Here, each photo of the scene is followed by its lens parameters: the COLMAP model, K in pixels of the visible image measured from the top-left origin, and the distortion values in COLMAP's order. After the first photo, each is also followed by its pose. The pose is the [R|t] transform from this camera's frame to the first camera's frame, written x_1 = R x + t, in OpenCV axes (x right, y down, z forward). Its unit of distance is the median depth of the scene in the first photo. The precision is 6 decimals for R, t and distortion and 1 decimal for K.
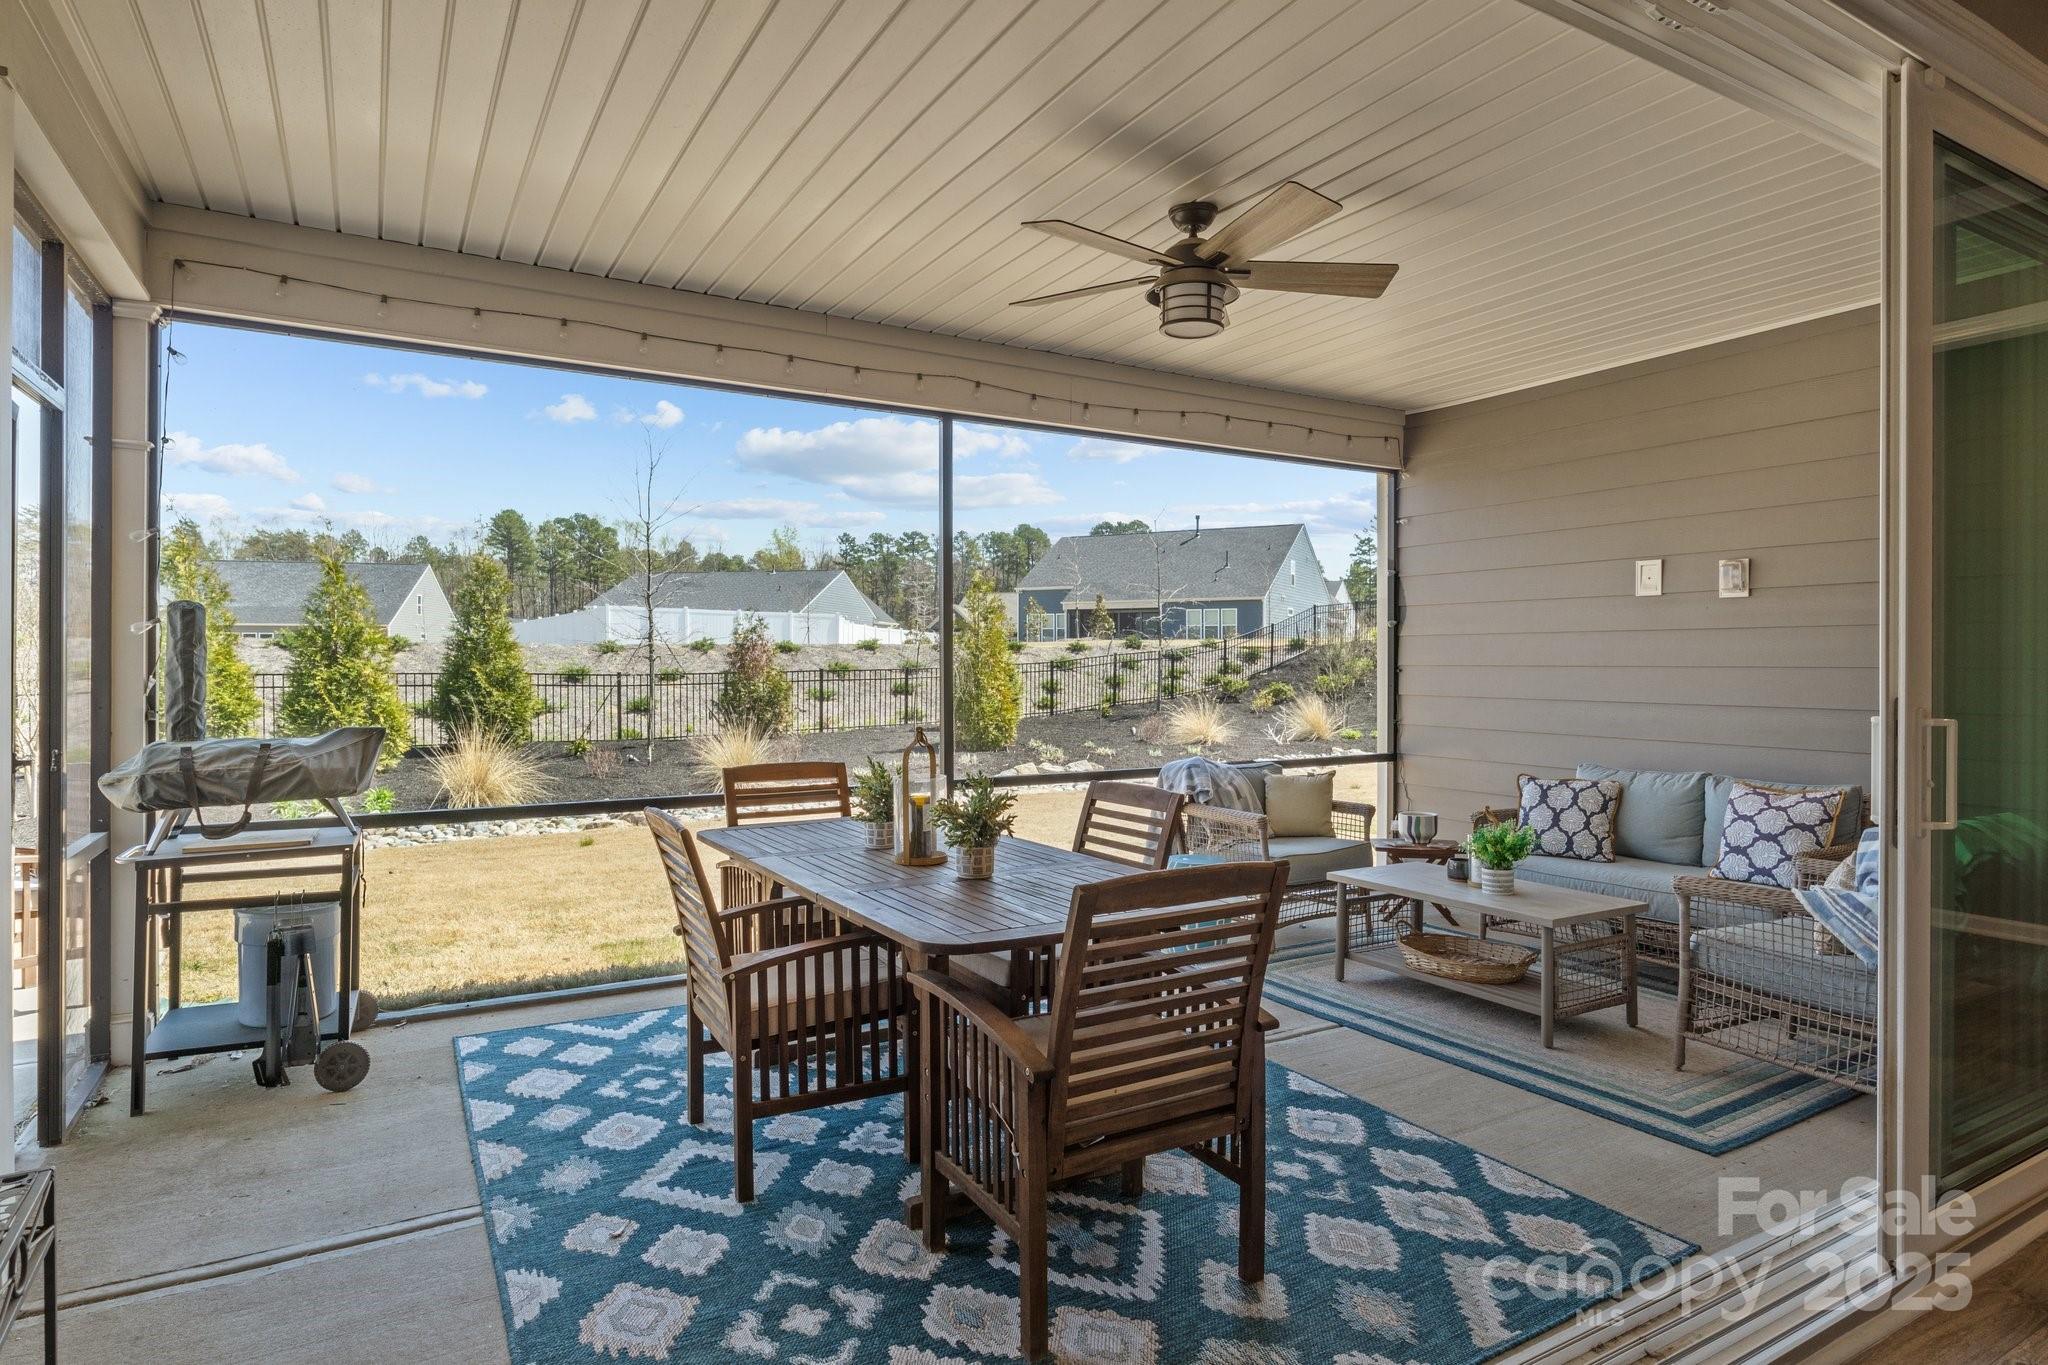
lens RADIAL K [[1111.7, 0, 1012.9], [0, 1111.7, 674.4], [0, 0, 1]] dist [-0.004440, -0.000409]
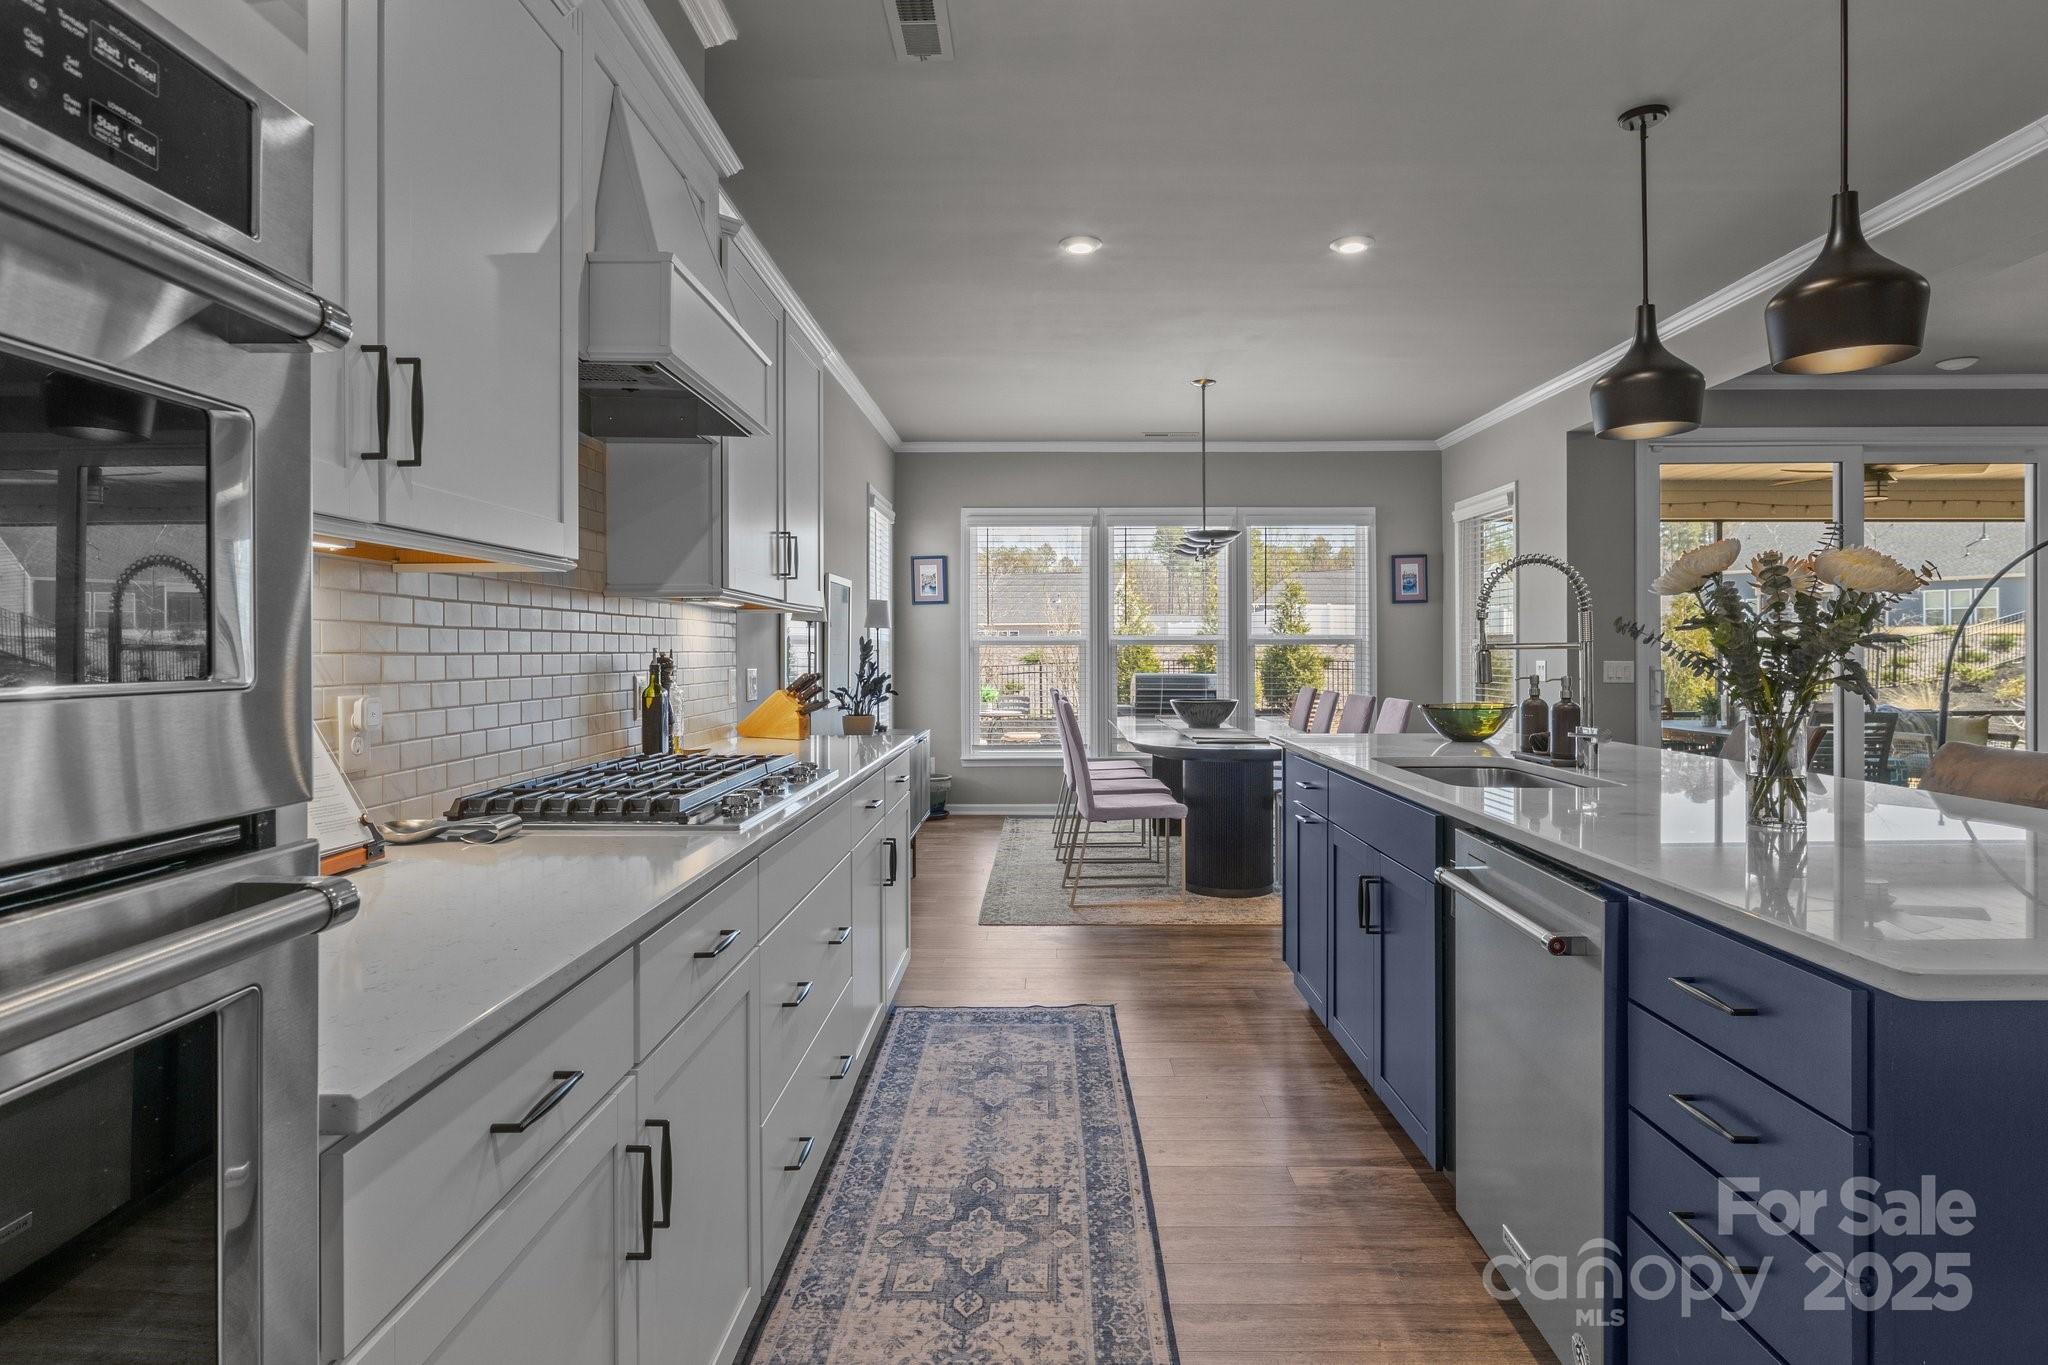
lens RADIAL K [[1111.7, 0, 1017.8], [0, 1111.7, 654.1], [0, 0, 1]] dist [-0.004440, -0.000409]
pose [[0.860006, -0.000771, -0.510283, -0.176852], [-0.004041, 0.999957, -0.008320, 0.025481], [0.510268, 0.009217, 0.859966, -1.790300]]
